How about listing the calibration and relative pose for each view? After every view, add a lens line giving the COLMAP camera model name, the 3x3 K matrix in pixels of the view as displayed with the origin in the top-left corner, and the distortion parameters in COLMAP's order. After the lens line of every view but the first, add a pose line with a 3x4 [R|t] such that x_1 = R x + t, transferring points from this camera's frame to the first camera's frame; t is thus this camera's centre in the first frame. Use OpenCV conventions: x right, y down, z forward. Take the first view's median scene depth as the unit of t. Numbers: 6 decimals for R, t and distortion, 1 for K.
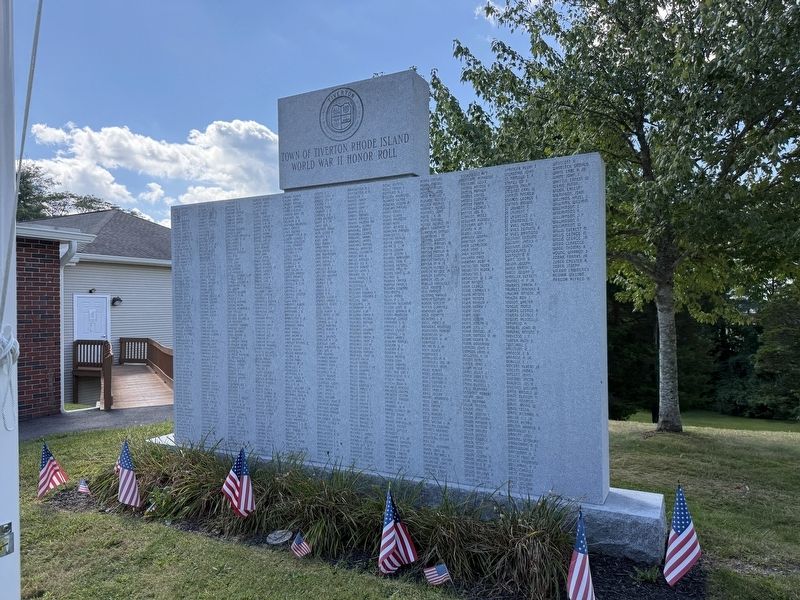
lens RADIAL K [[563.6, 0, 399.1], [0, 563.6, 303.2], [0, 0, 1]] dist [0.009717, -0.026539]
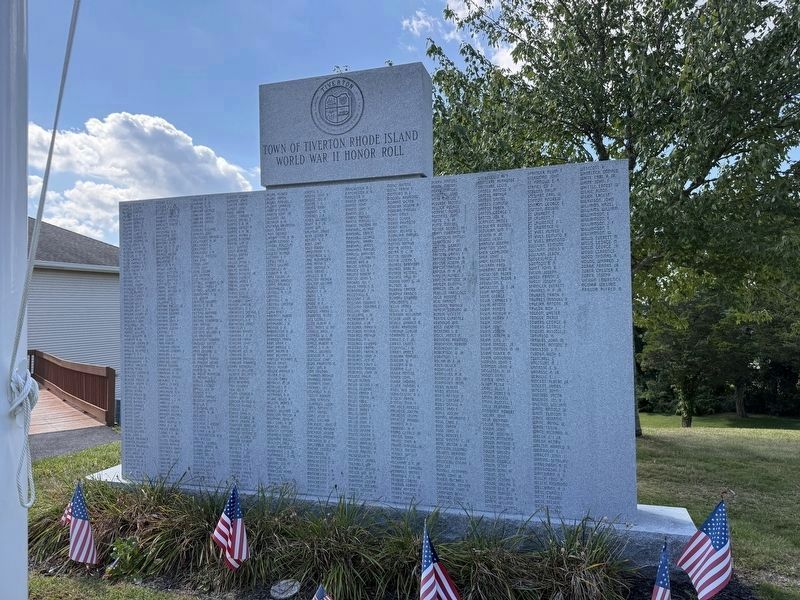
lens RADIAL K [[563.6, 0, 402.3], [0, 563.6, 293.3], [0, 0, 1]] dist [0.009717, -0.026539]
pose [[0.983328, -0.000261, 0.181839, -0.170231], [0.004707, 0.999700, -0.024019, -0.011940], [-0.181778, 0.024474, 0.983035, 0.101138]]
